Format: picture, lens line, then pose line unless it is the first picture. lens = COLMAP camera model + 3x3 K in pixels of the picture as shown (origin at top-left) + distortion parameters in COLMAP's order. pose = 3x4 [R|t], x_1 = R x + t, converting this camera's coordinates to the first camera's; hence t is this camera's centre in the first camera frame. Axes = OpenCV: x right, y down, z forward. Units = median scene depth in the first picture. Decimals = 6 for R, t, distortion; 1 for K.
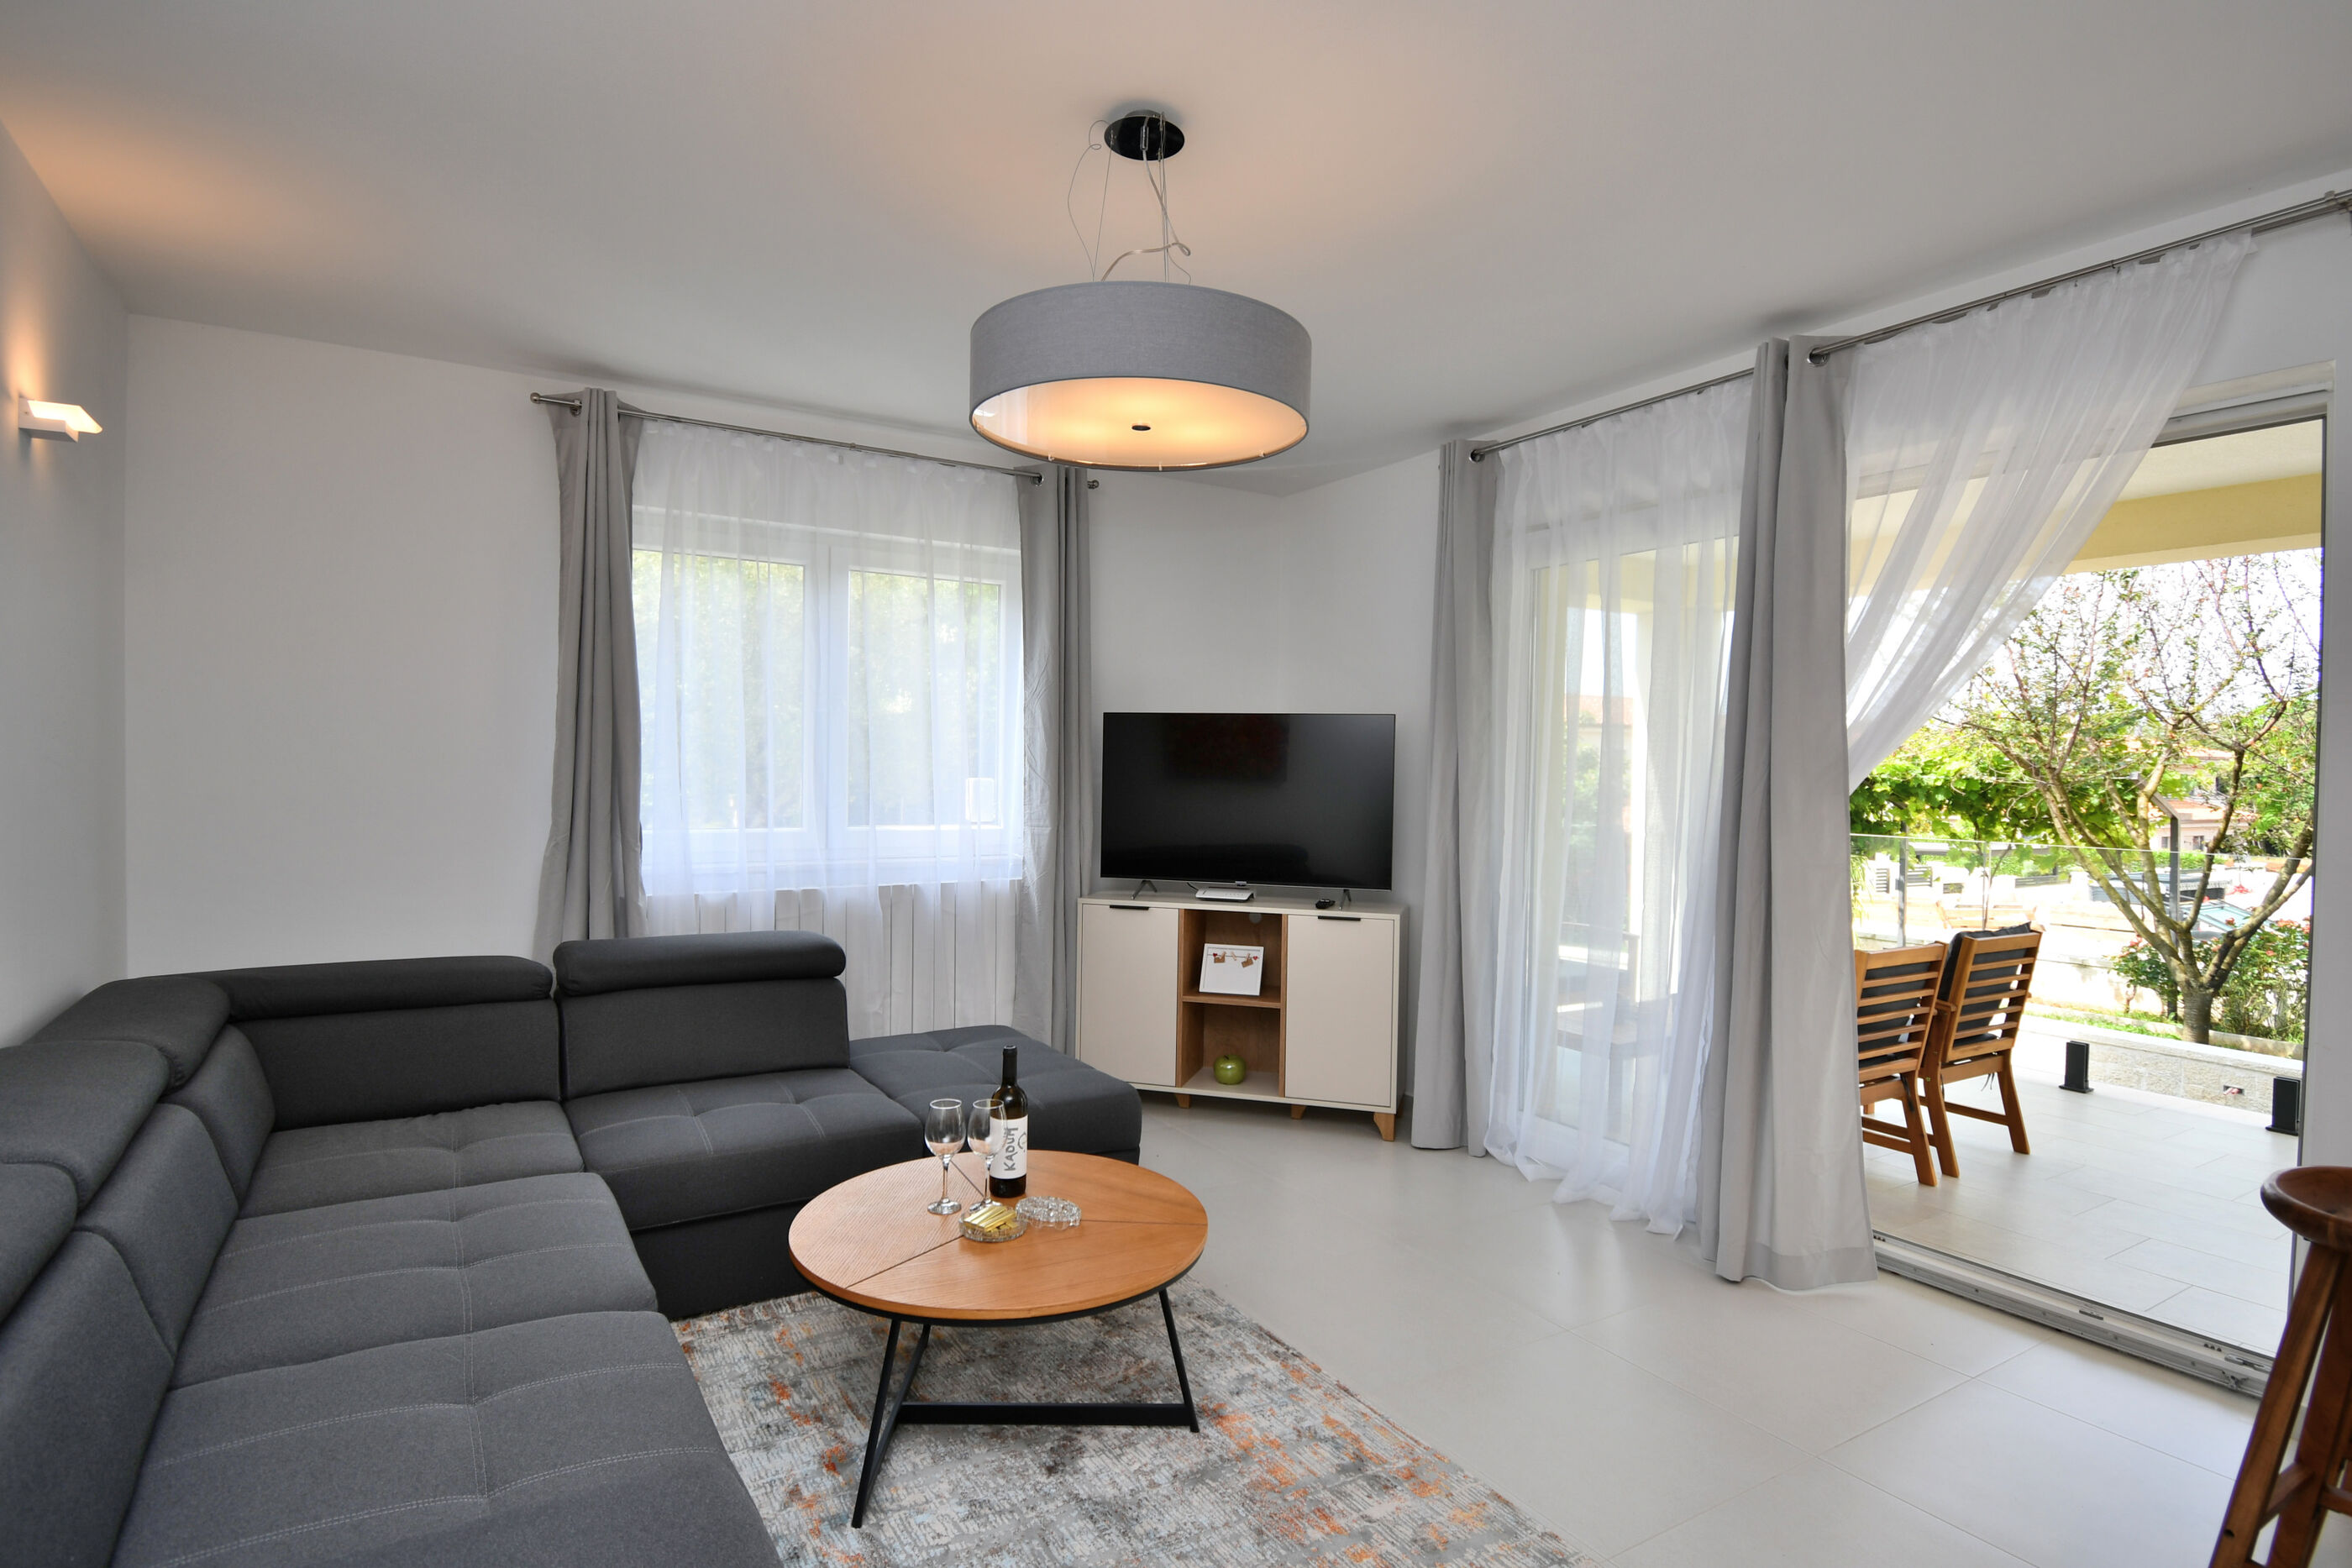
lens RADIAL K [[1198.5, 0, 1177.8], [0, 1198.5, 786.9], [0, 0, 1]] dist [0.014174, -0.021972]
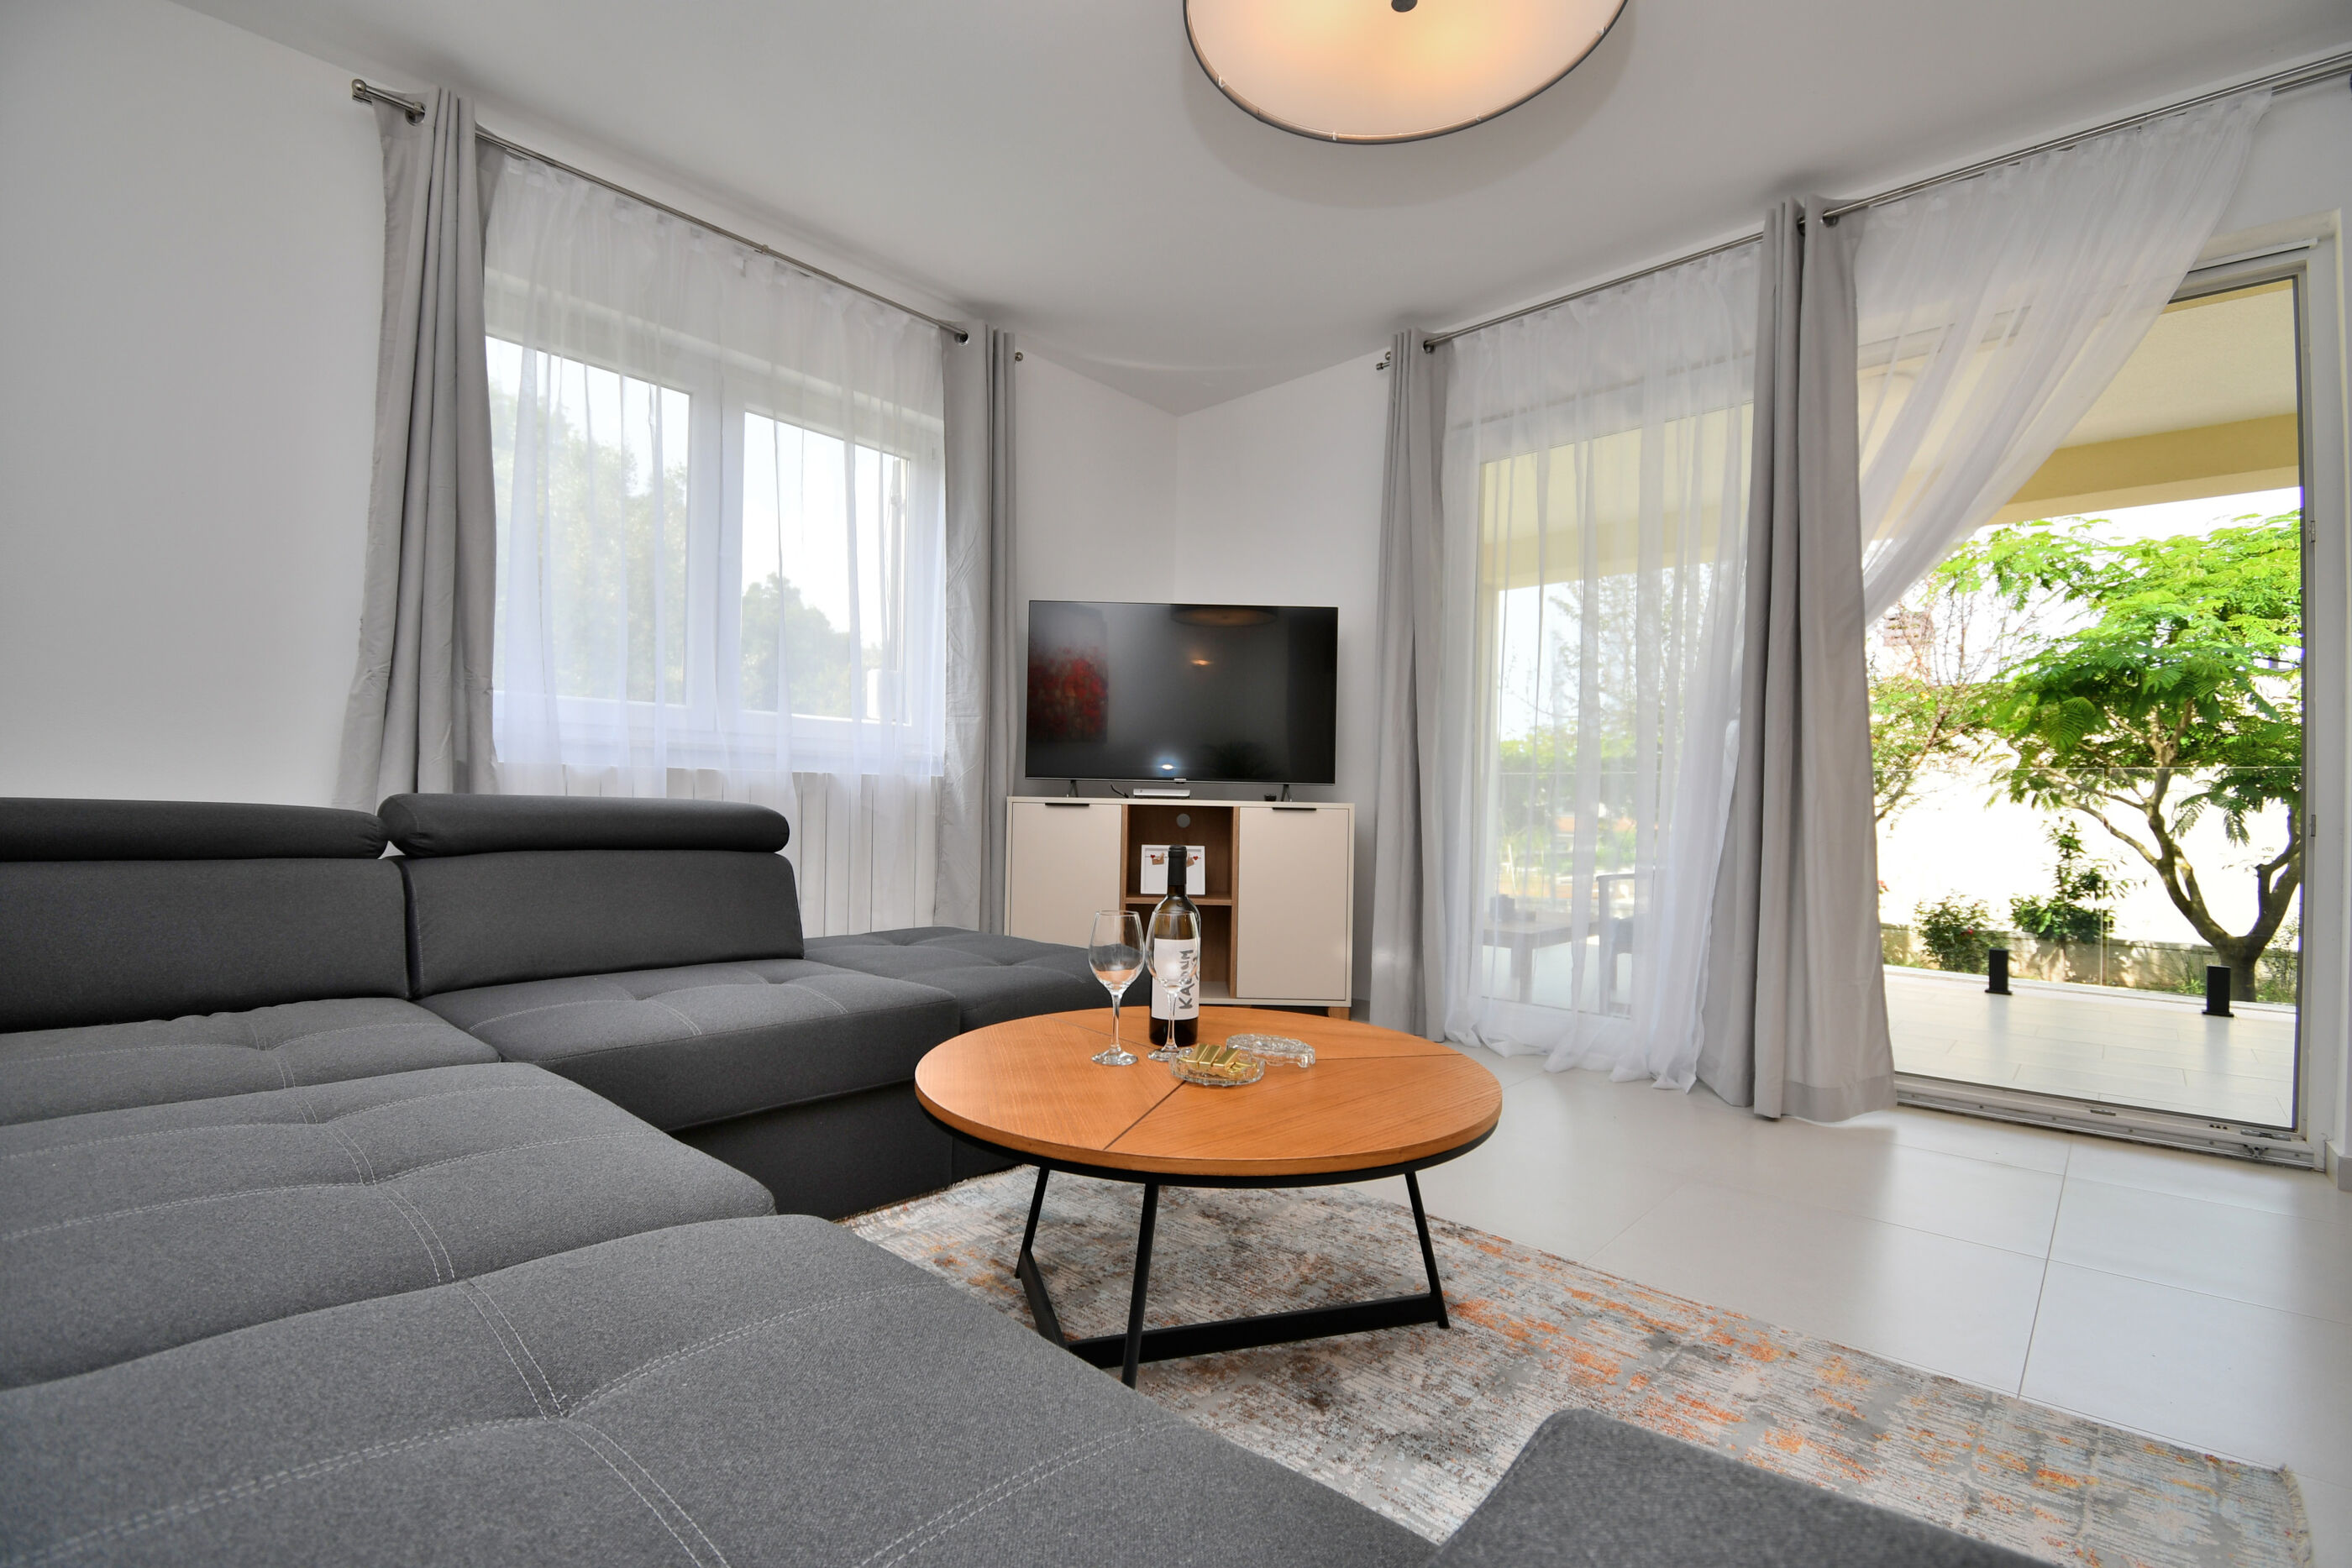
lens RADIAL K [[1028.2, 0, 1175.3], [0, 1028.2, 793.0], [0, 0, 1]] dist [0.001521, -0.009902]
pose [[0.962564, 0.004569, 0.271017, -0.212352], [0.001951, 0.999715, -0.023783, 0.134505], [-0.271048, 0.023422, 0.962281, 0.259746]]
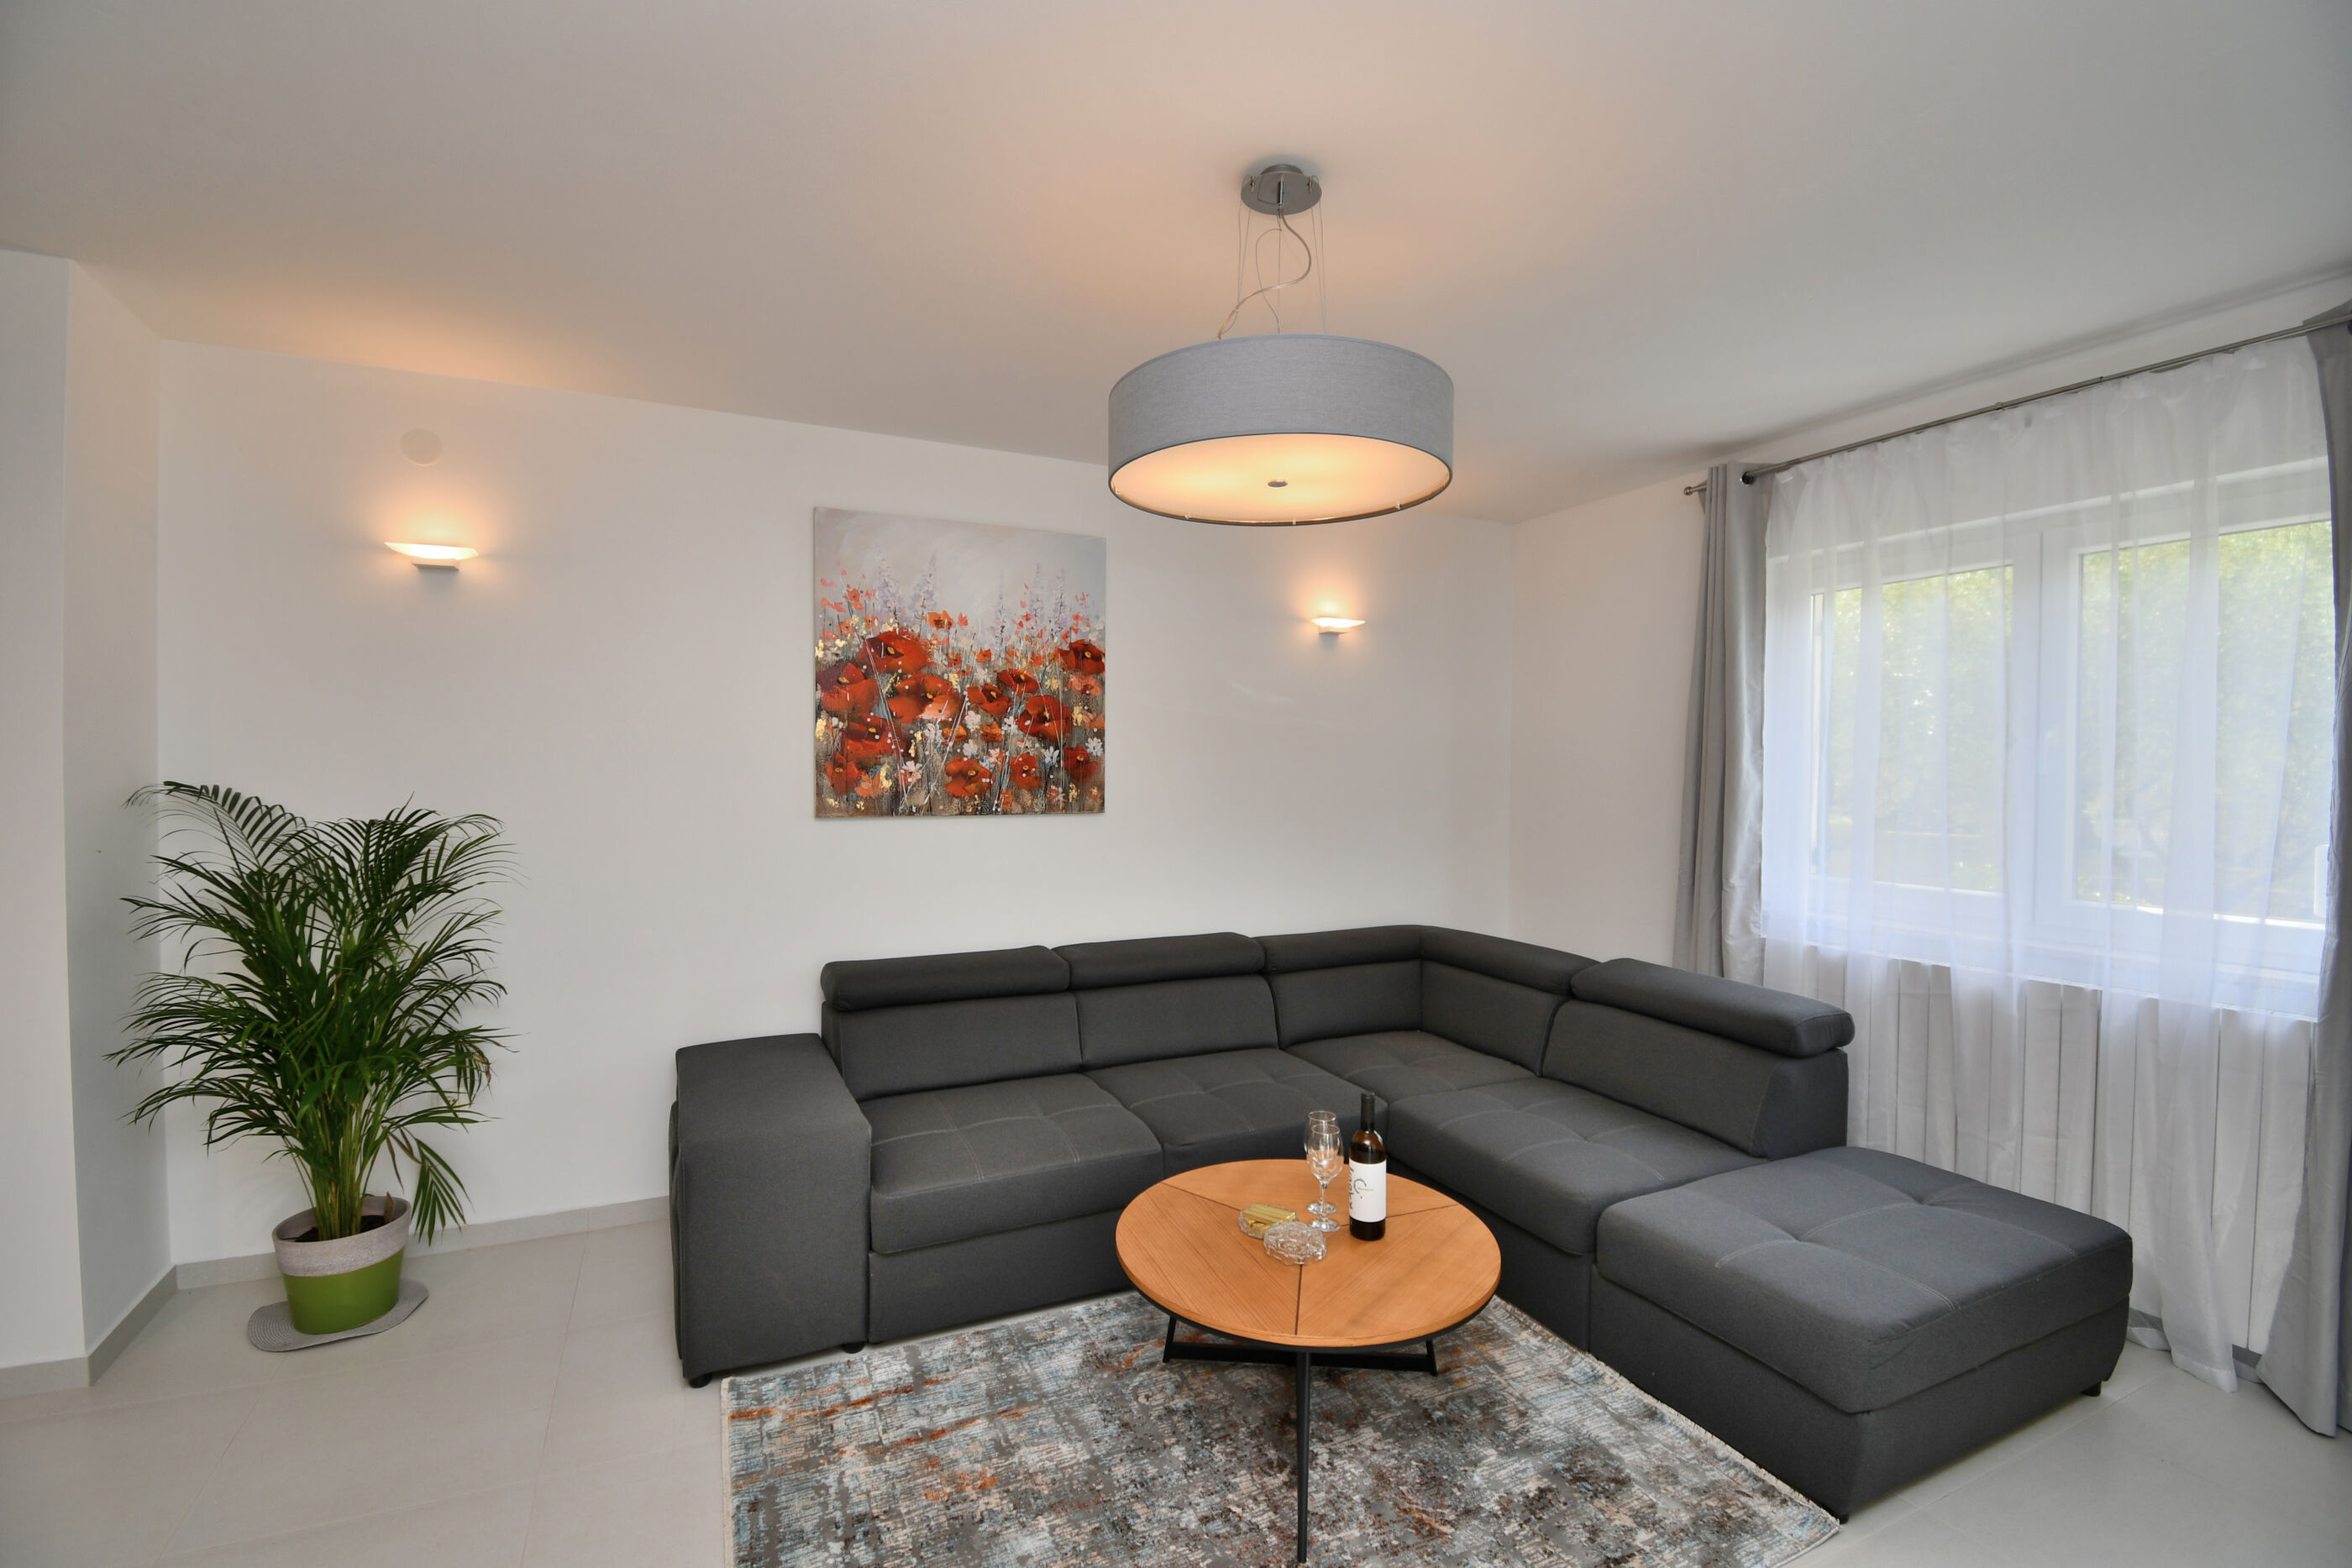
lens RADIAL K [[1028.2, 0, 1179.2], [0, 1028.2, 793.8], [0, 0, 1]] dist [0.001521, -0.009902]
pose [[-0.102521, 0.010865, -0.994671, 0.508416], [-0.026048, 0.999568, 0.013604, -0.032350], [0.994390, 0.027304, -0.102194, 0.622722]]
